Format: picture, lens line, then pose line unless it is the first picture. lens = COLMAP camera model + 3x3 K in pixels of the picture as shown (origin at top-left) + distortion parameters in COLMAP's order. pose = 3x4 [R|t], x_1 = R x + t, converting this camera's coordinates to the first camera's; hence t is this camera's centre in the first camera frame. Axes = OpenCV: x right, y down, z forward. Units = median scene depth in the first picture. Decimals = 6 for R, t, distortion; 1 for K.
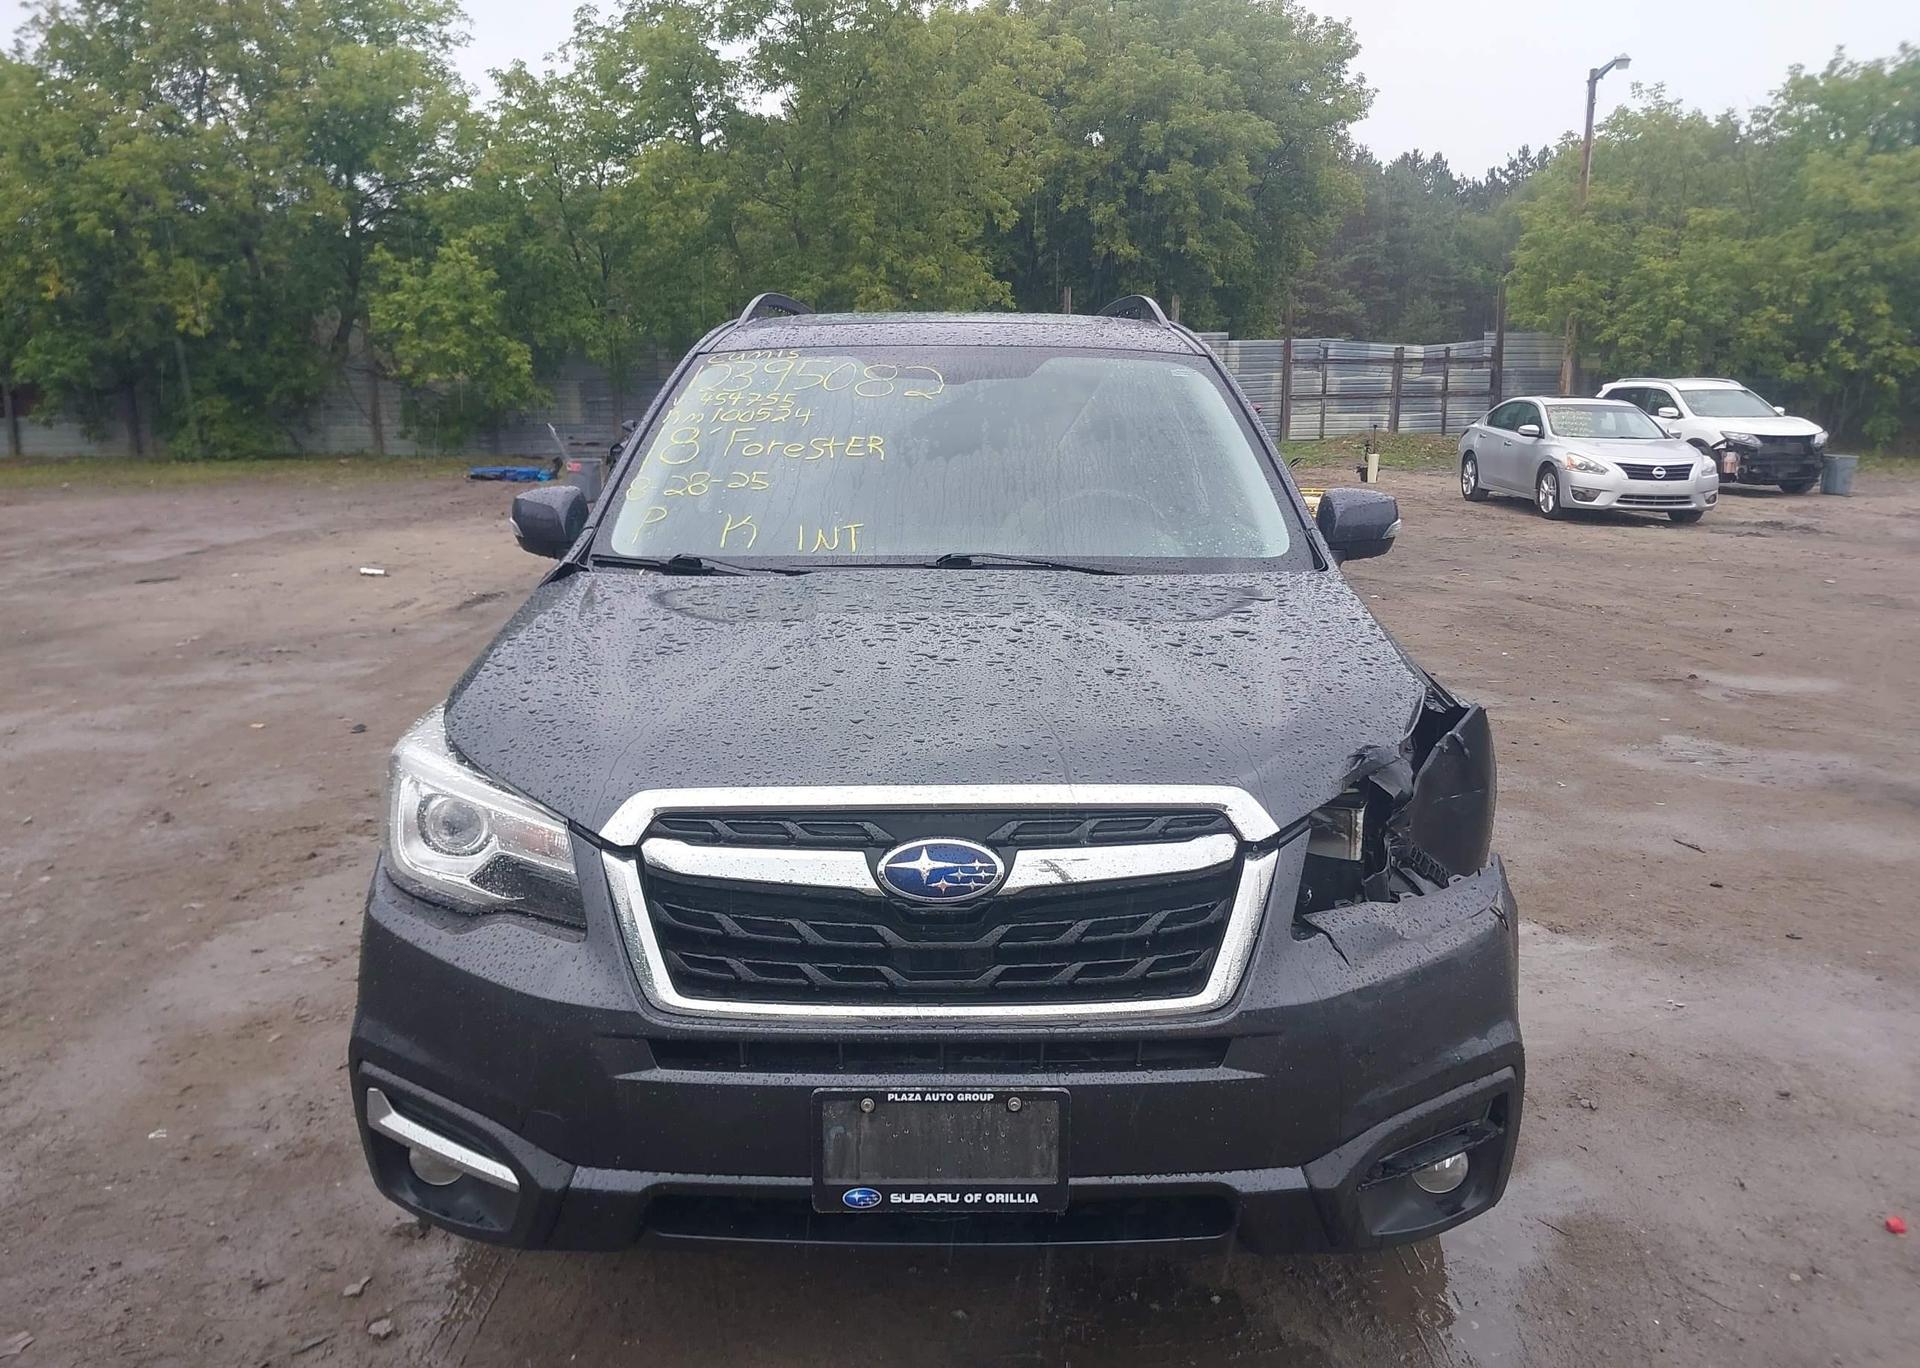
lens RADIAL K [[1496.7, 0, 973.5], [0, 1496.7, 679.5], [0, 0, 1]] dist [0.017304, -0.021816]
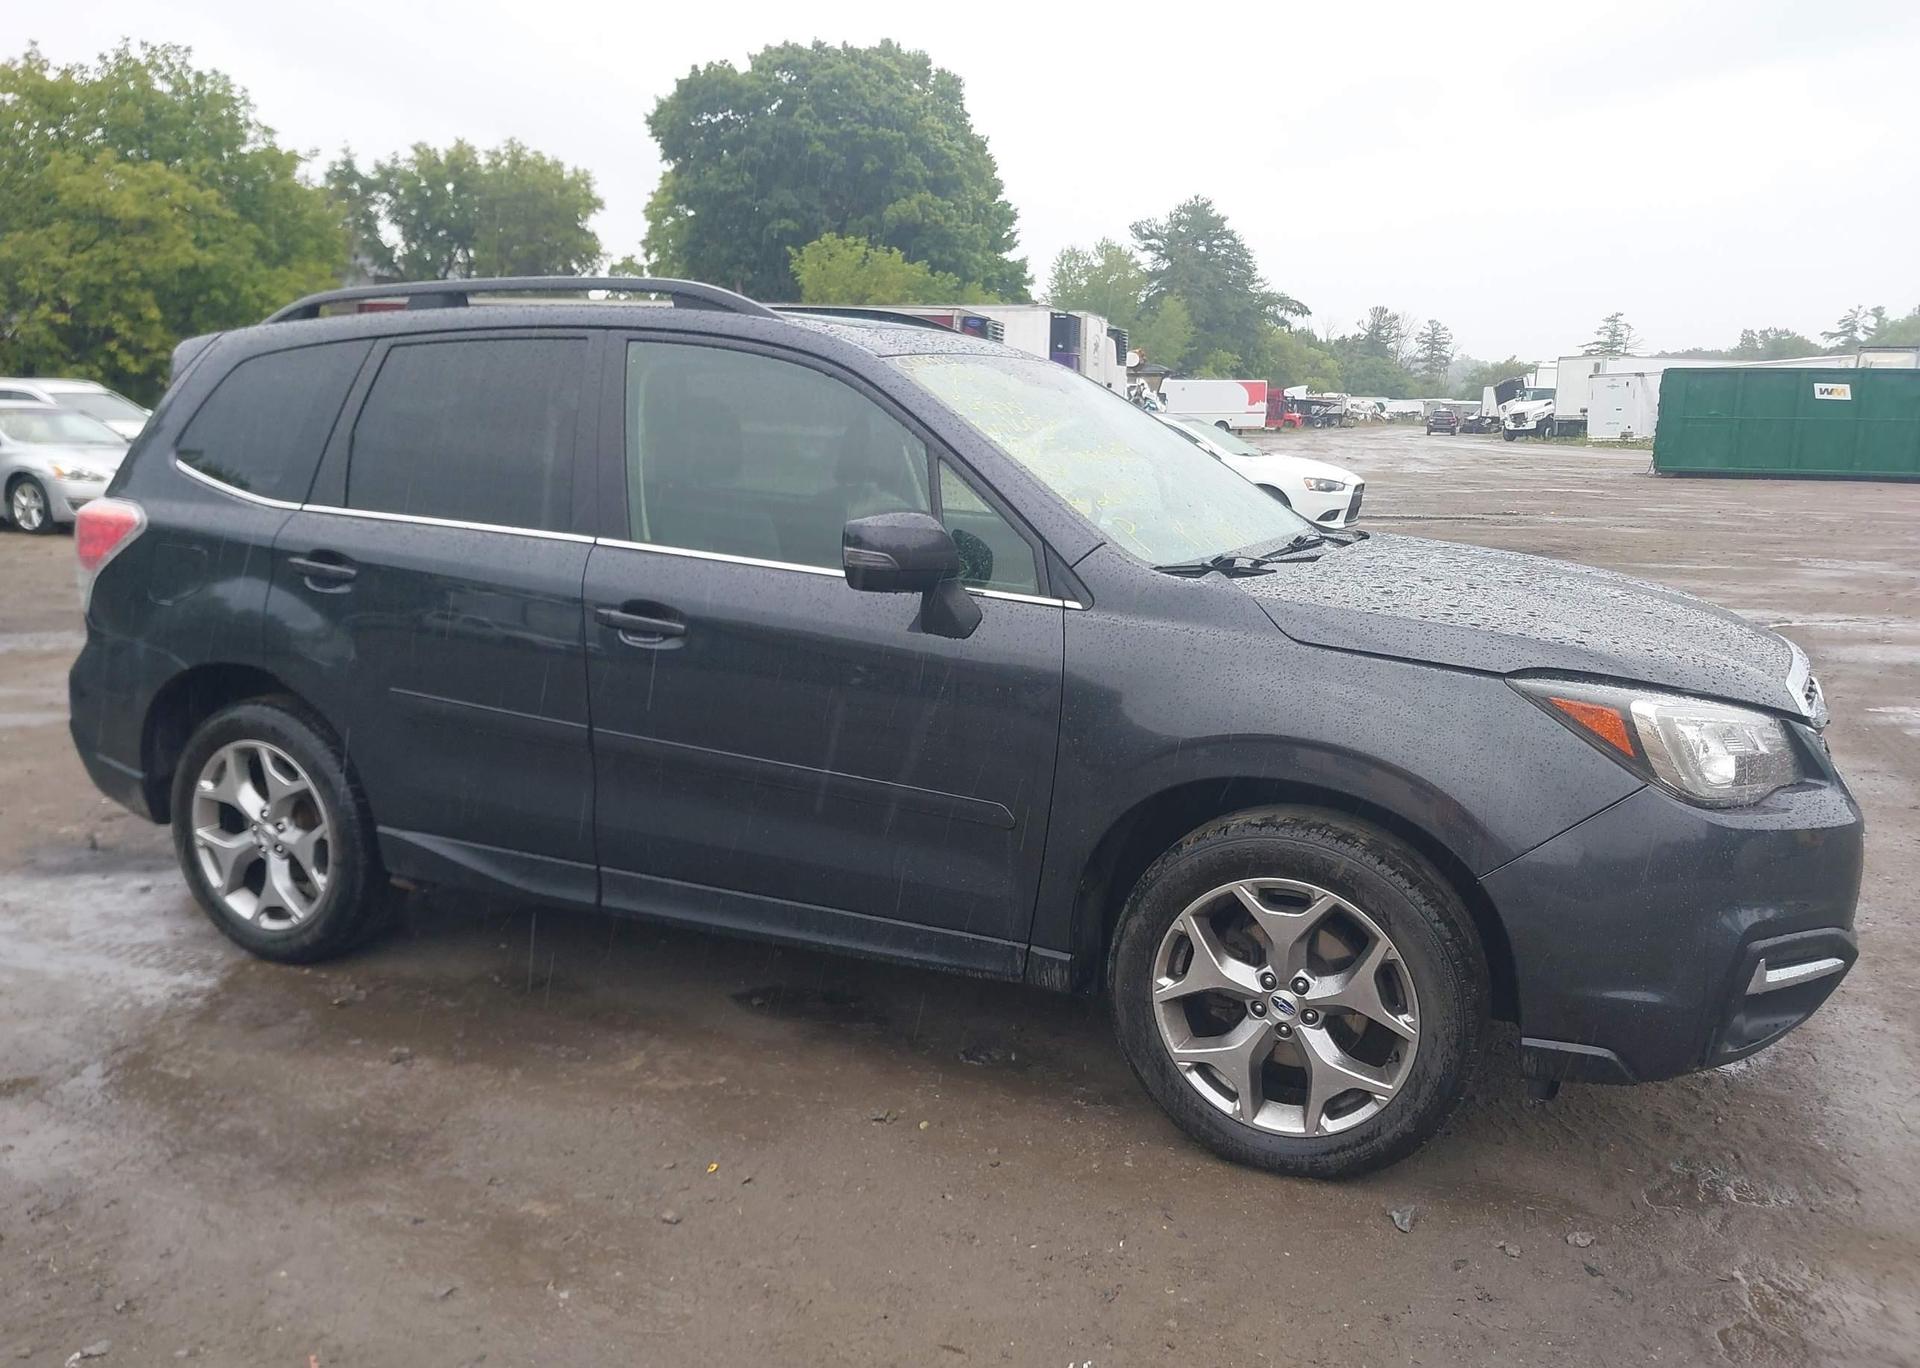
lens RADIAL K [[1496.7, 0, 983.2], [0, 1496.7, 680.9], [0, 0, 1]] dist [0.017304, -0.021816]
pose [[0.423371, -0.160378, 0.891648, -0.106440], [0.160903, 0.981870, 0.100206, -0.011419], [-0.891554, 0.101044, 0.441500, 0.060879]]
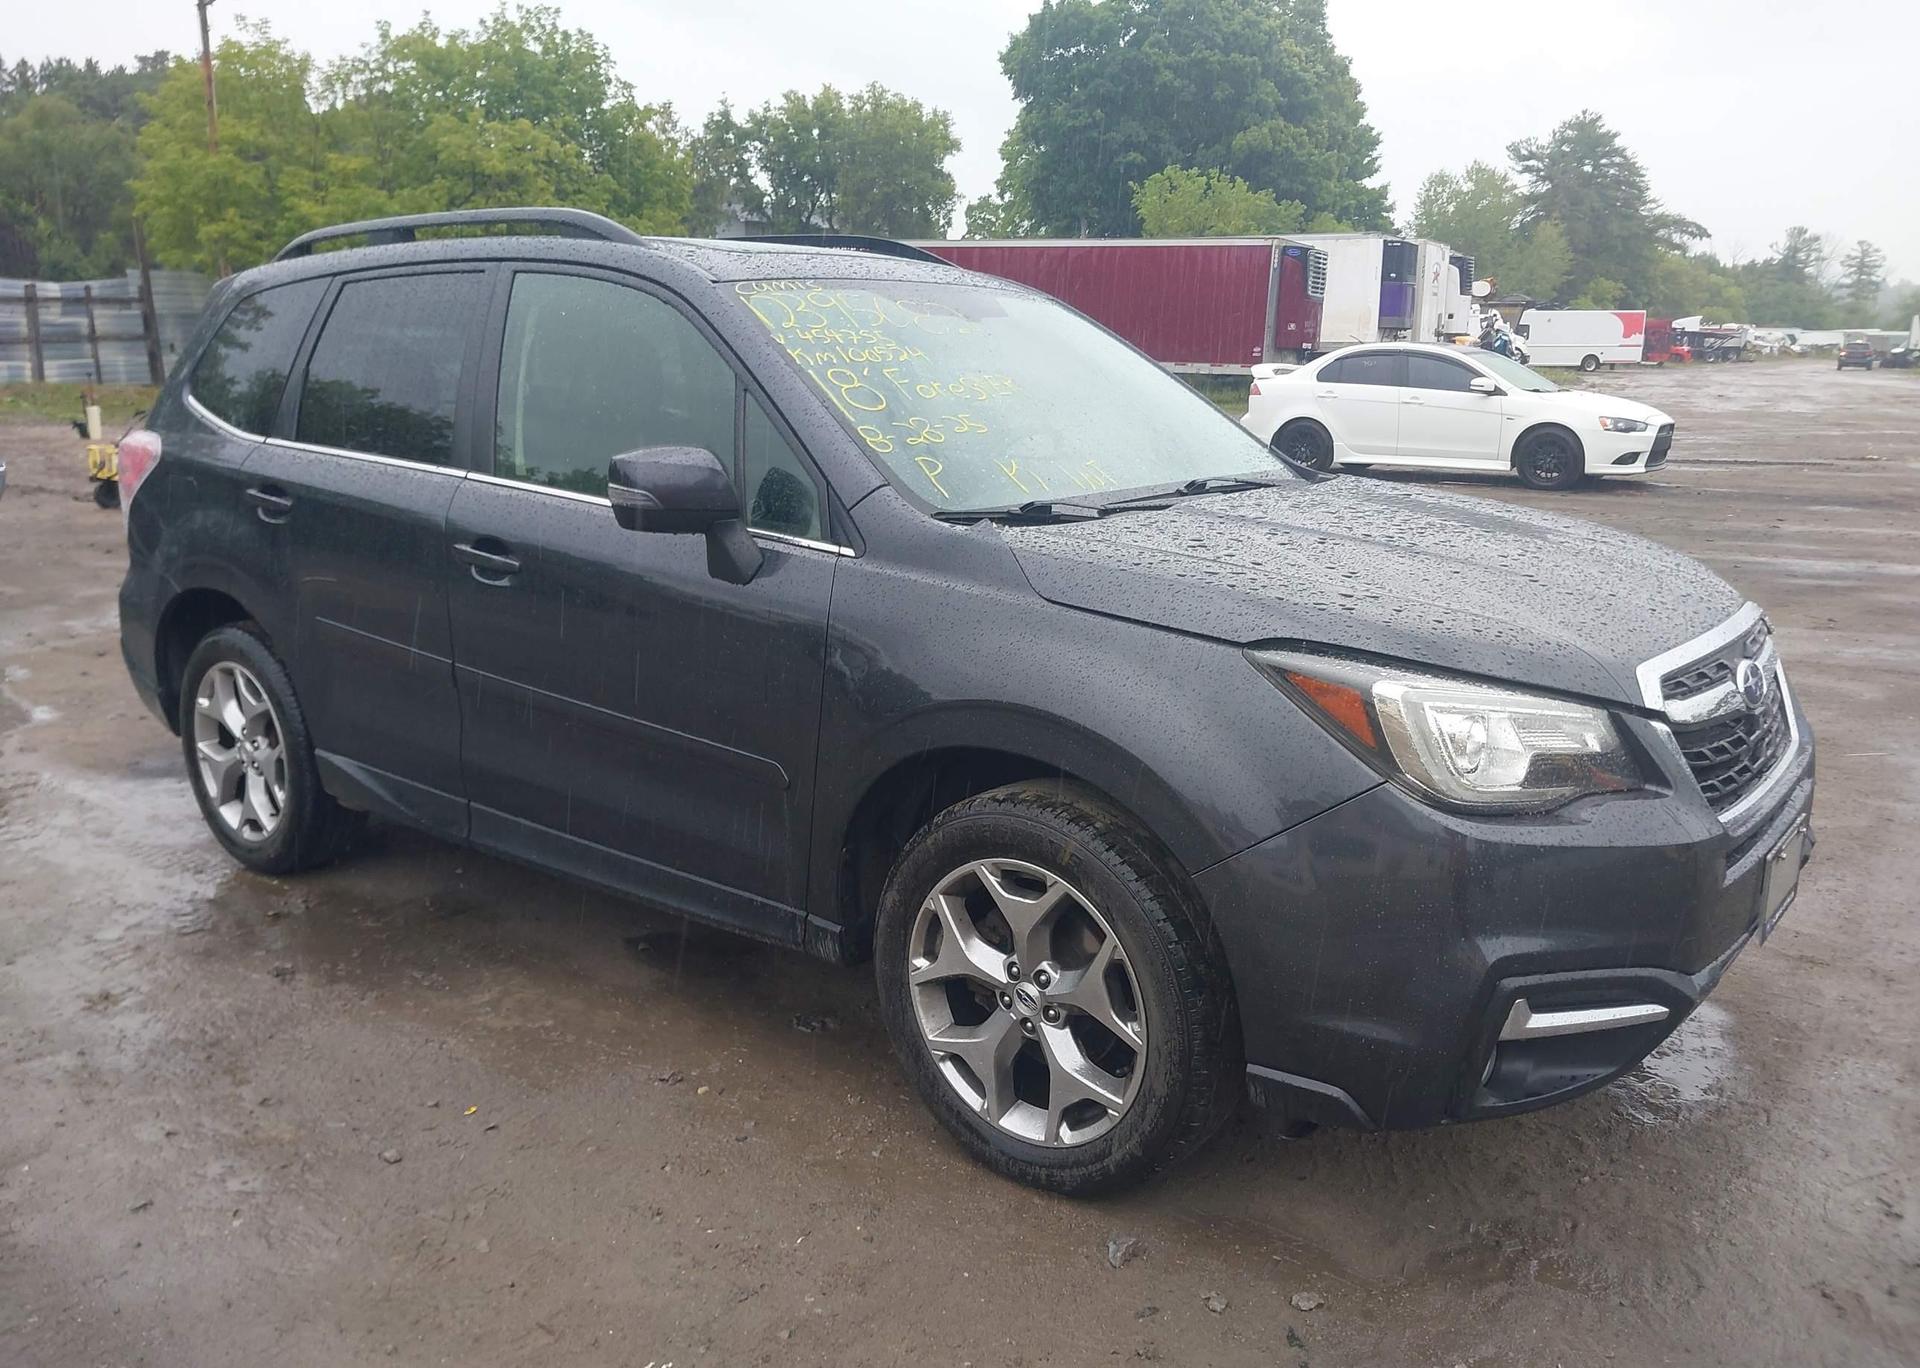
lens RADIAL K [[1496.7, 0, 993.5], [0, 1496.7, 681.7], [0, 0, 1]] dist [0.017304, -0.021816]
pose [[0.615567, -0.174308, 0.768567, -0.083887], [0.146475, 0.983546, 0.105748, -0.006614], [-0.774353, 0.047481, 0.630970, 0.037417]]
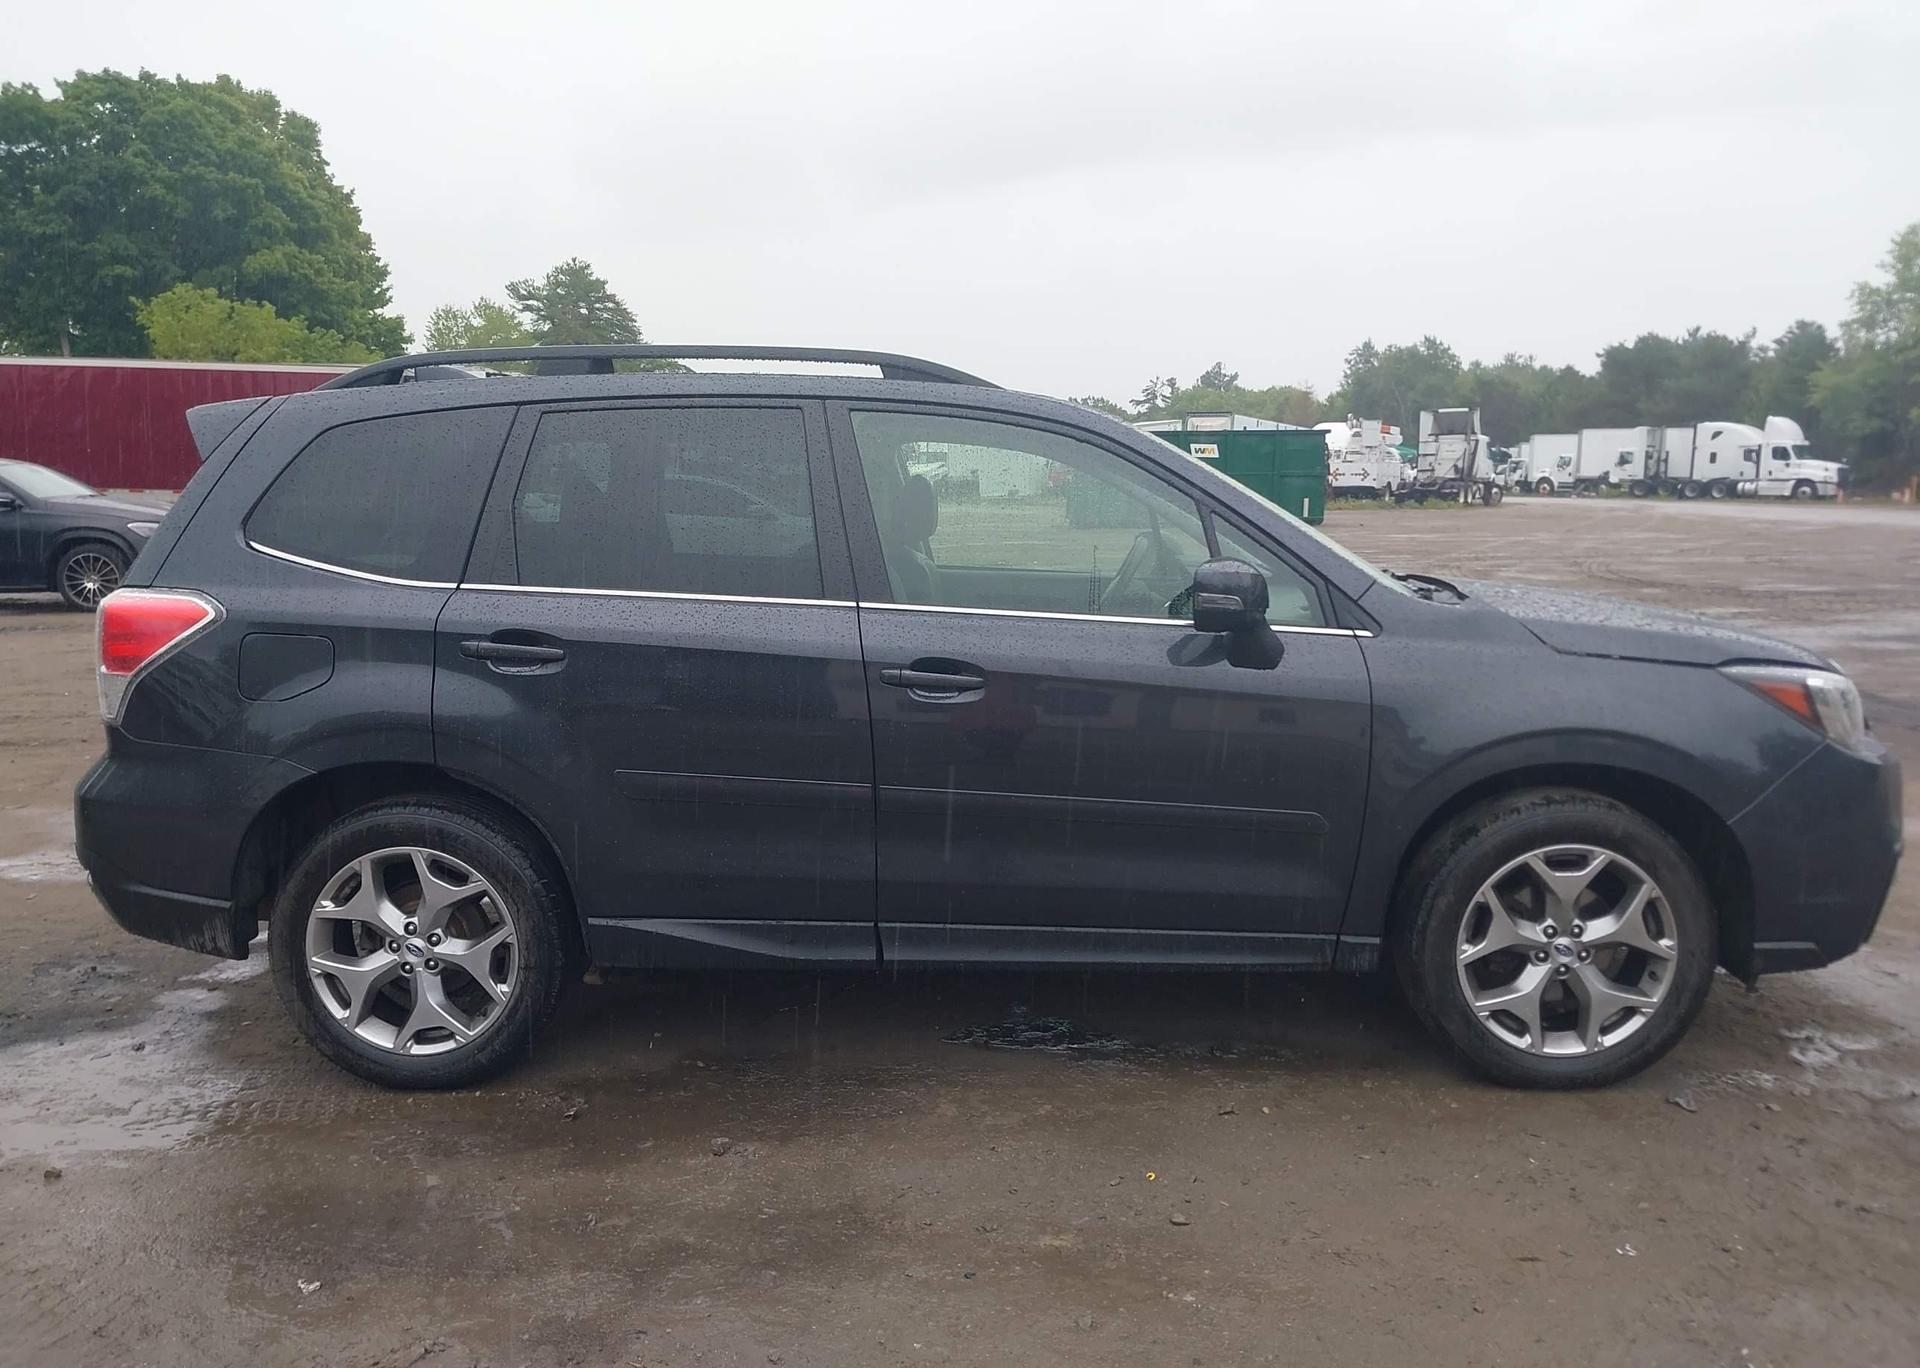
lens RADIAL K [[1496.7, 0, 976.5], [0, 1496.7, 672.1], [0, 0, 1]] dist [0.017304, -0.021816]
pose [[0.037851, -0.134880, 0.990139, -0.128089], [0.191499, 0.973463, 0.125288, -0.021597], [-0.980763, 0.184869, 0.062676, 0.114450]]
